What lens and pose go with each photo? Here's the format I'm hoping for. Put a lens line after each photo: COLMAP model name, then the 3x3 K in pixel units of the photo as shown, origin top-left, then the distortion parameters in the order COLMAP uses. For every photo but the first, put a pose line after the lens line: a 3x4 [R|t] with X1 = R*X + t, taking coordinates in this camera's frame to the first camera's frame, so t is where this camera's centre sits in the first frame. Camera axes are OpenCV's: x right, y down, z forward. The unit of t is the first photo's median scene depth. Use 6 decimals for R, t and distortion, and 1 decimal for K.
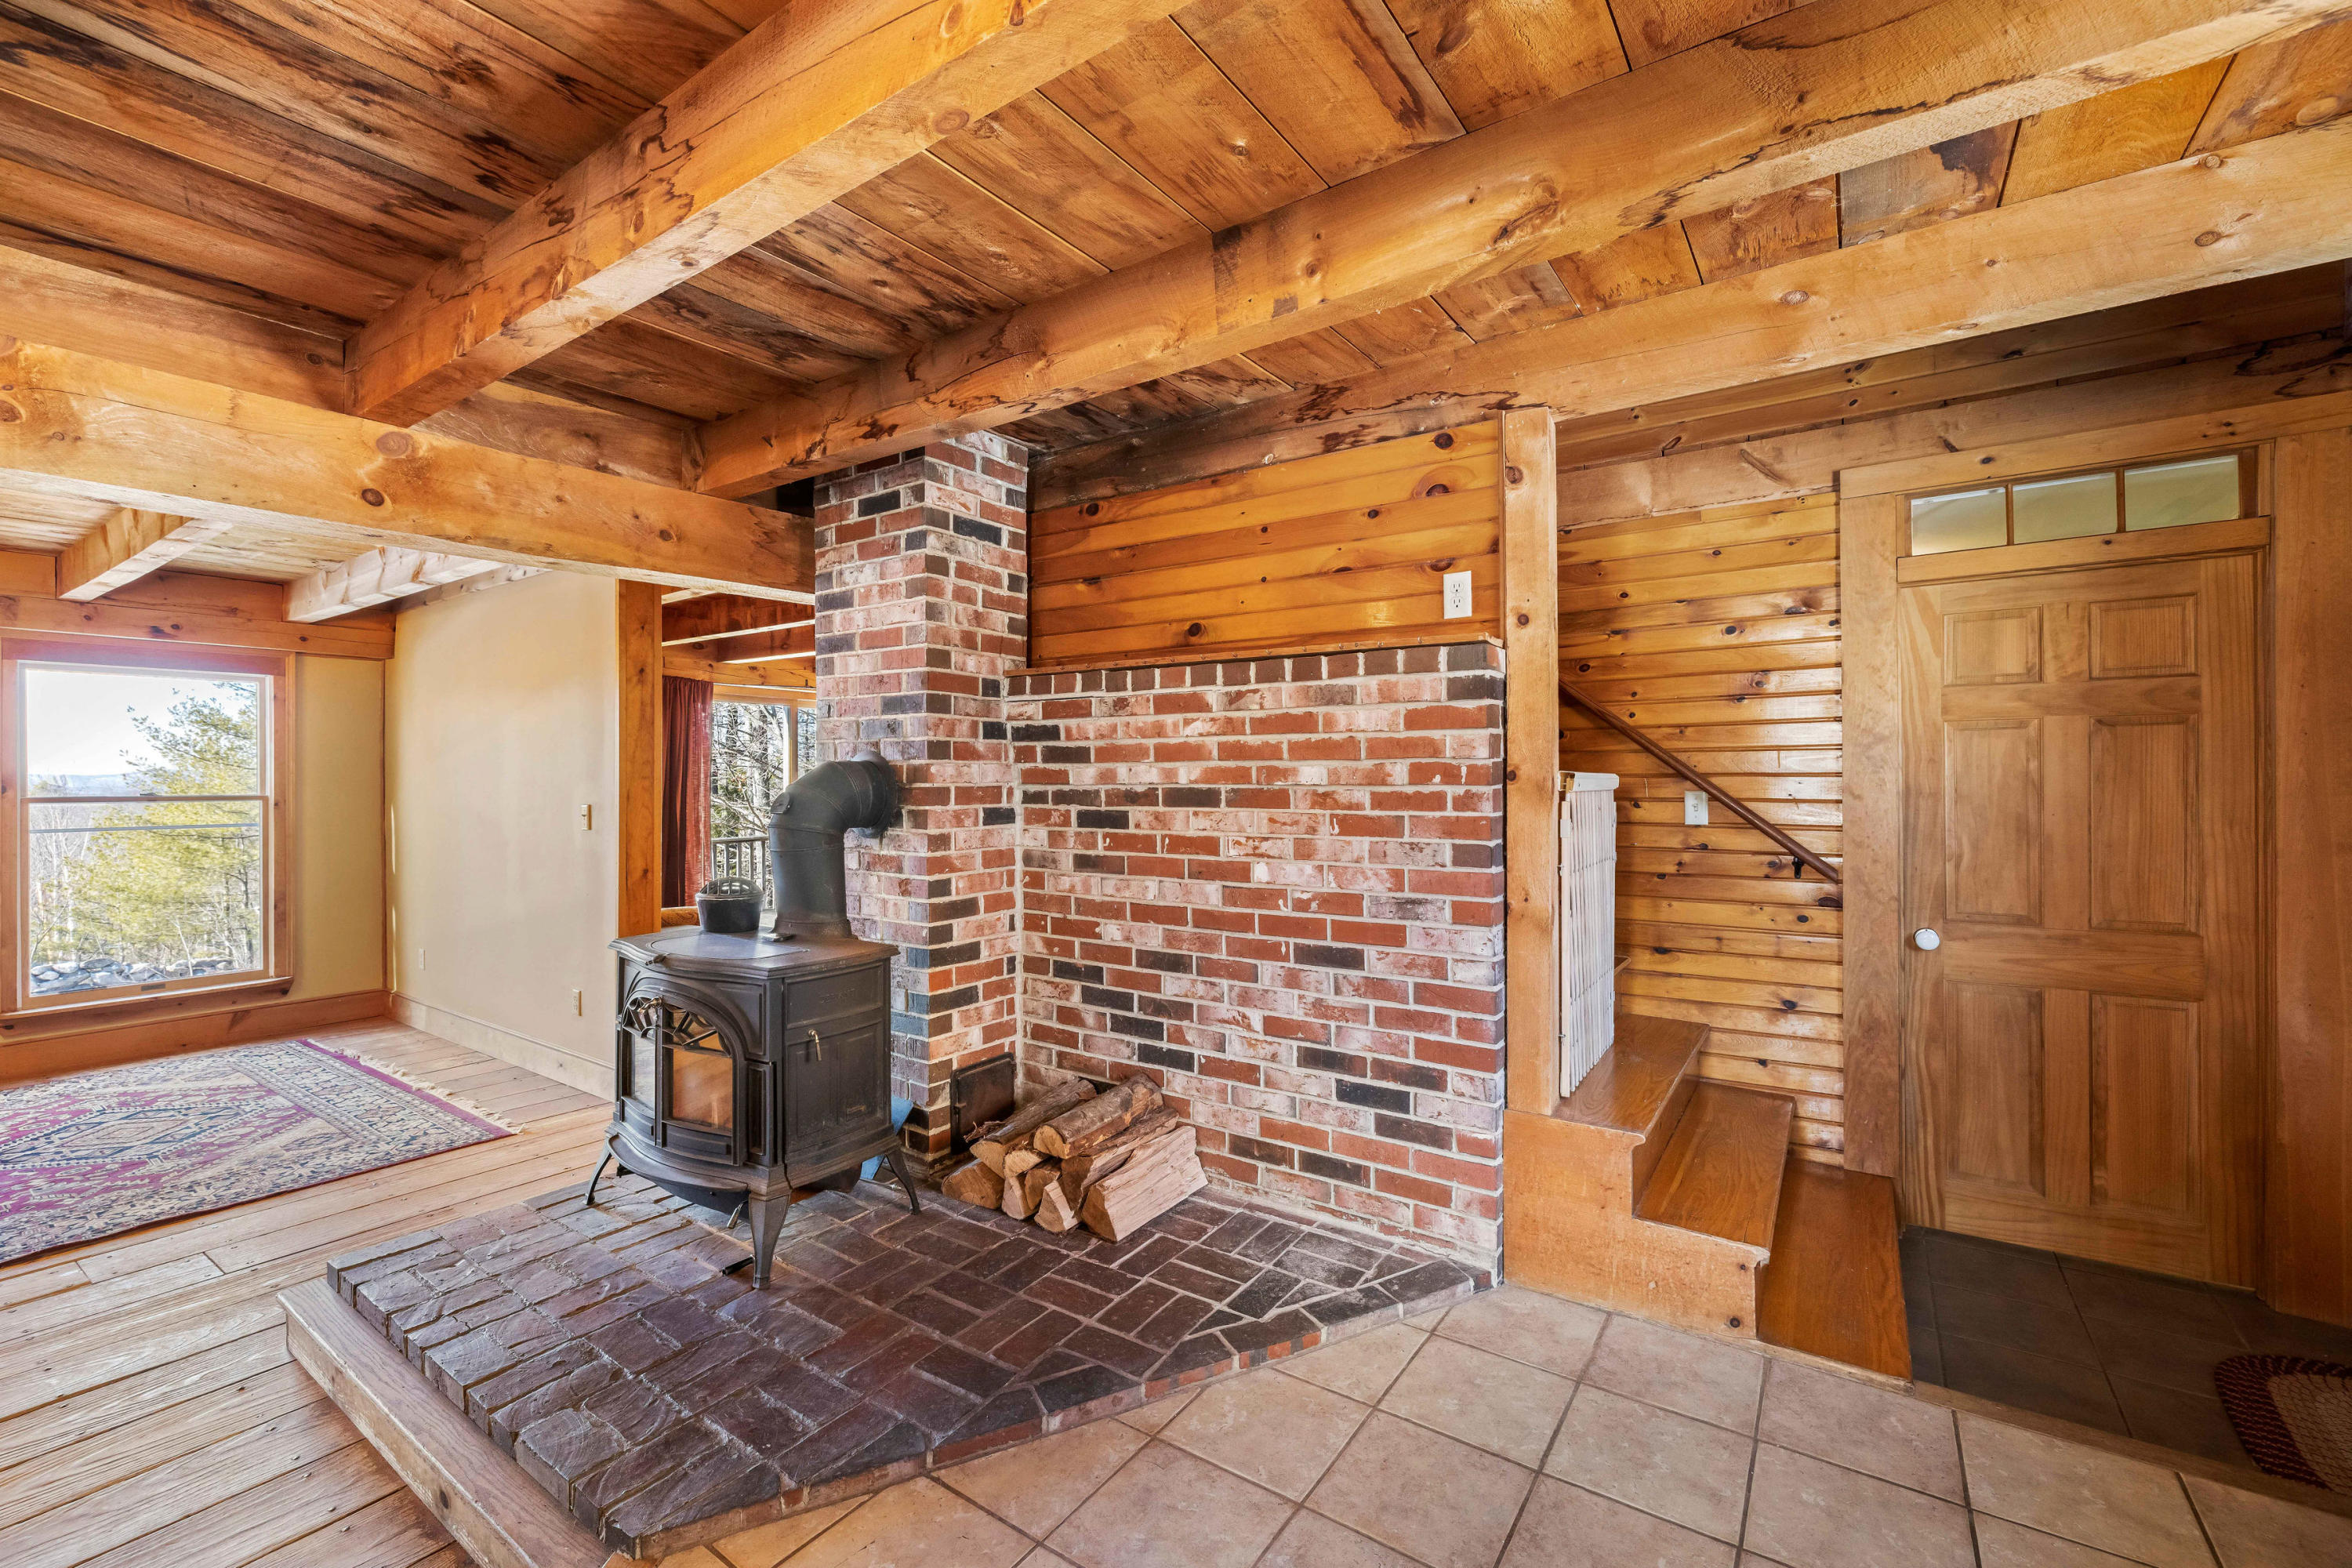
lens RADIAL K [[976.9, 0, 1171.8], [0, 976.9, 790.8], [0, 0, 1]] dist [-0.001333, -0.000246]
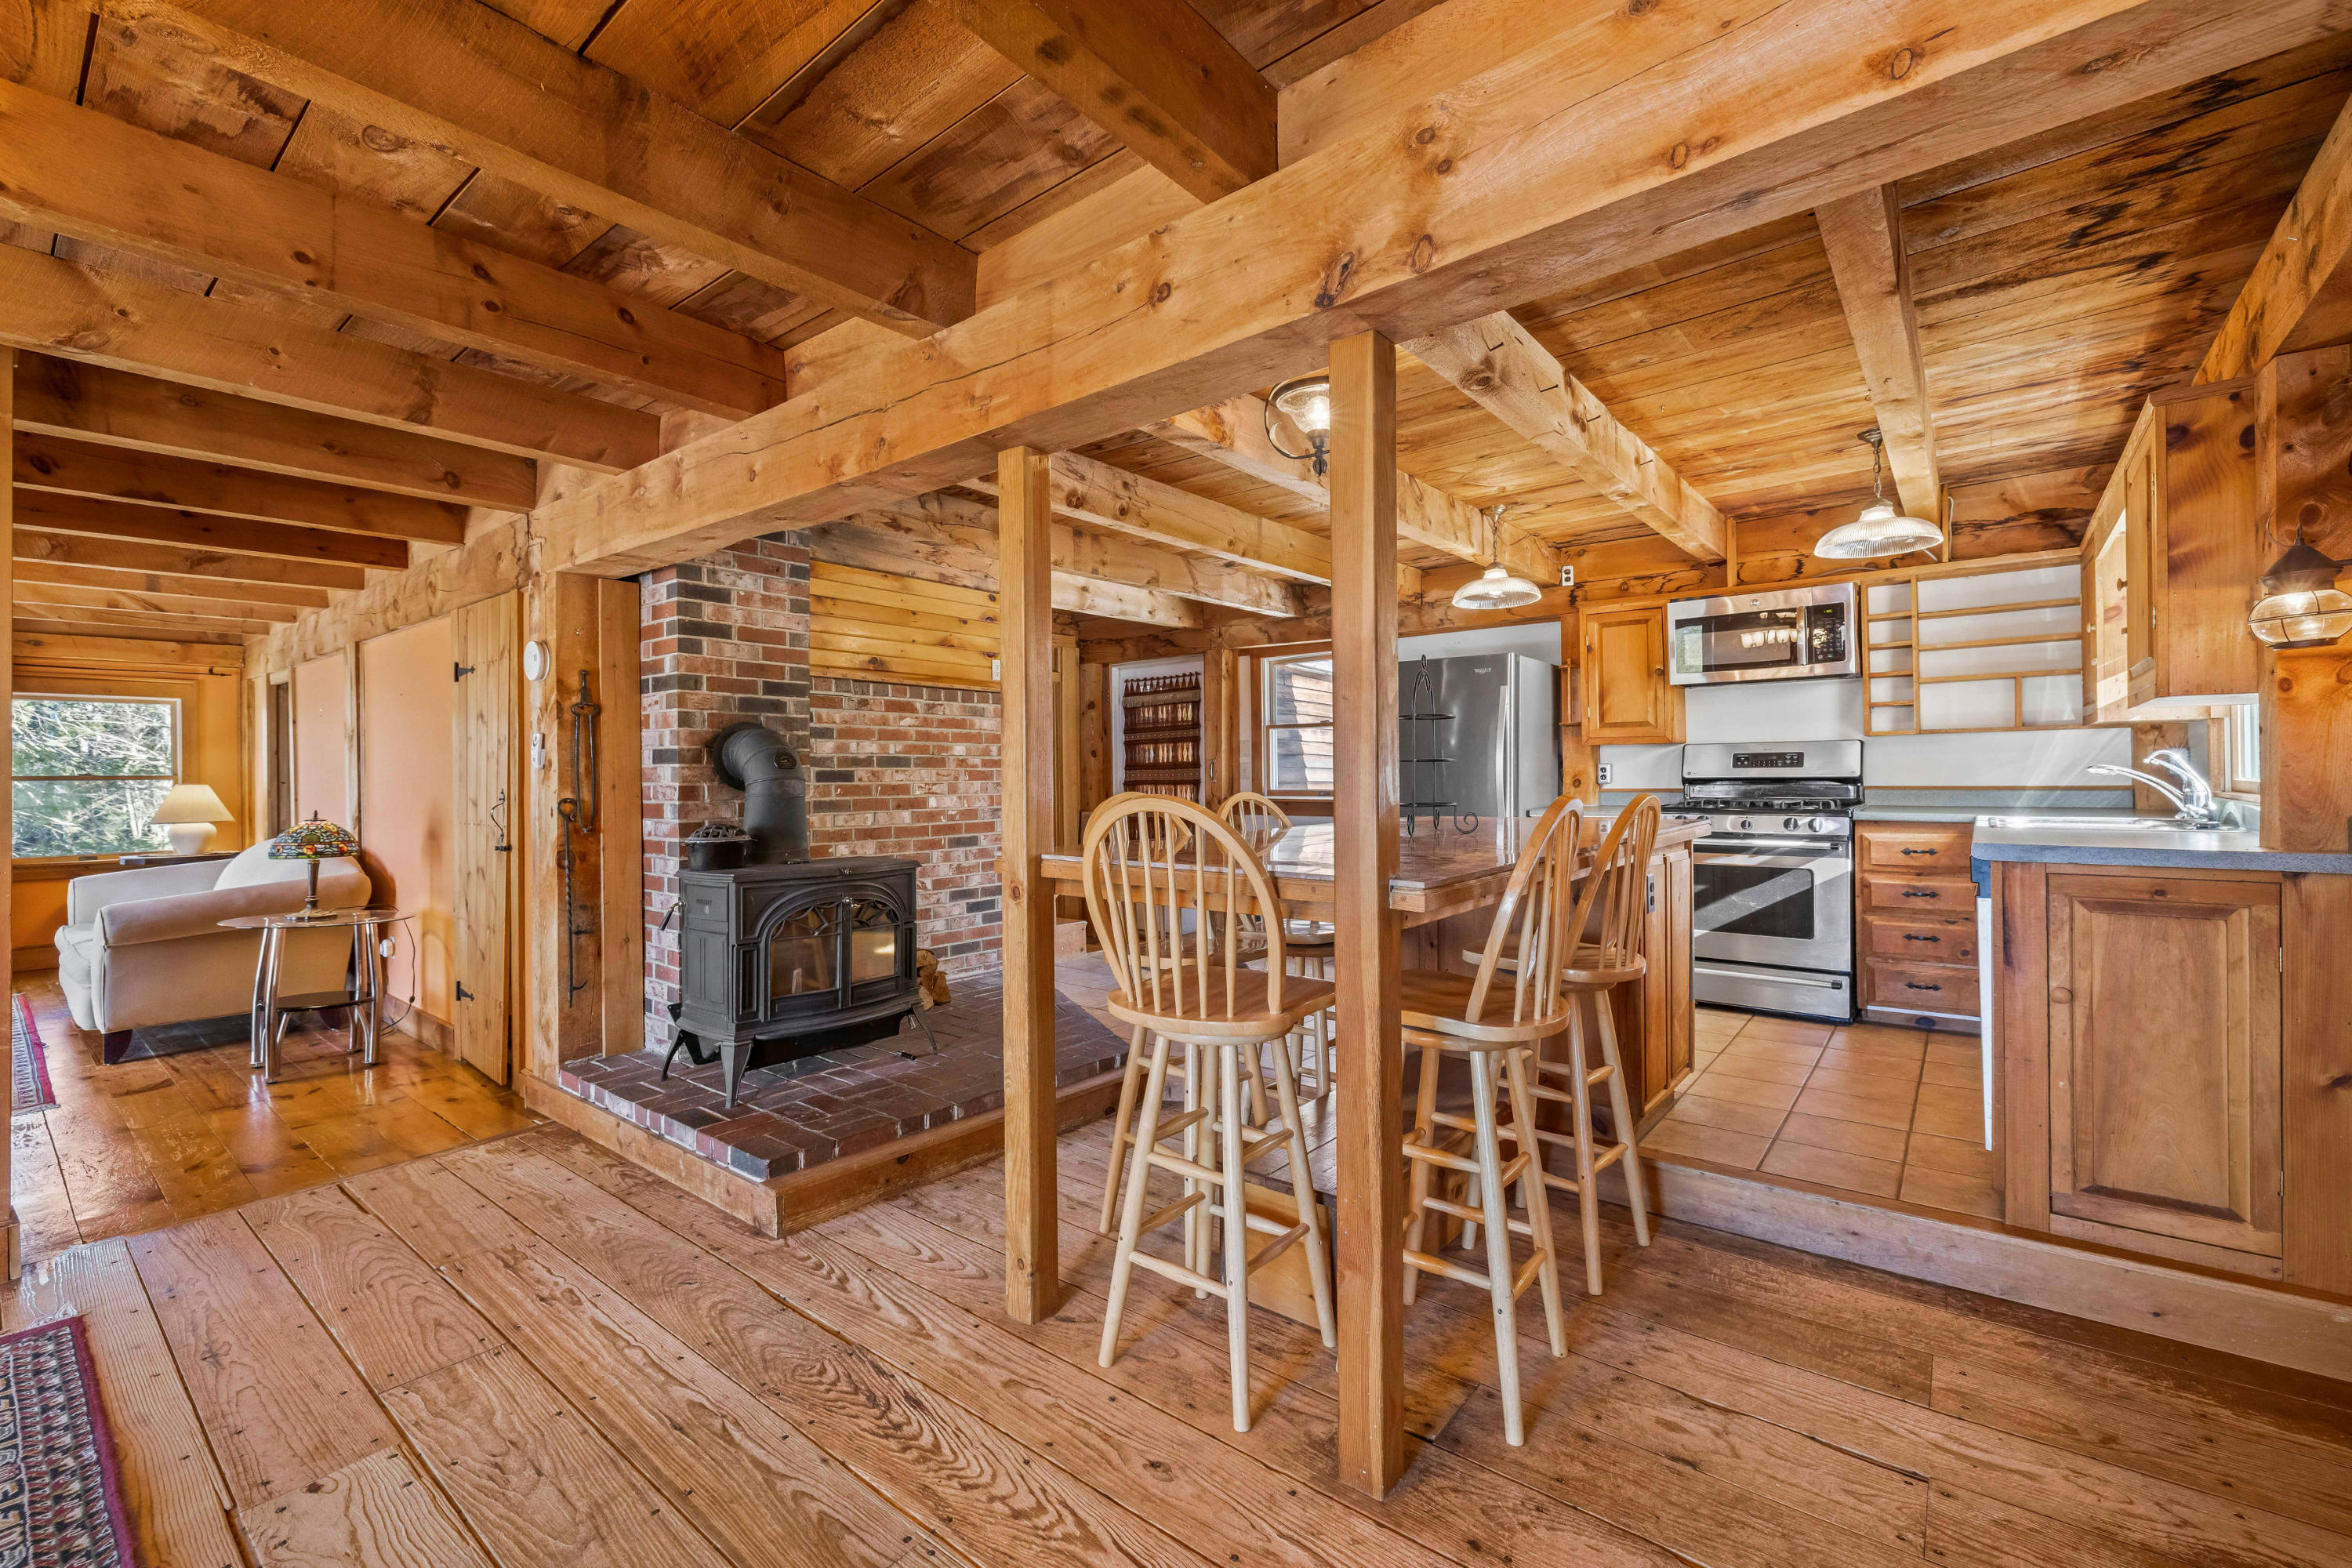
lens RADIAL K [[976.9, 0, 1186.8], [0, 976.9, 776.9], [0, 0, 1]] dist [-0.001333, -0.000246]
pose [[0.059187, -0.002799, 0.998243, -1.723579], [0.012344, 0.999922, 0.002072, 0.037469], [-0.998171, 0.012200, 0.059217, 0.409983]]
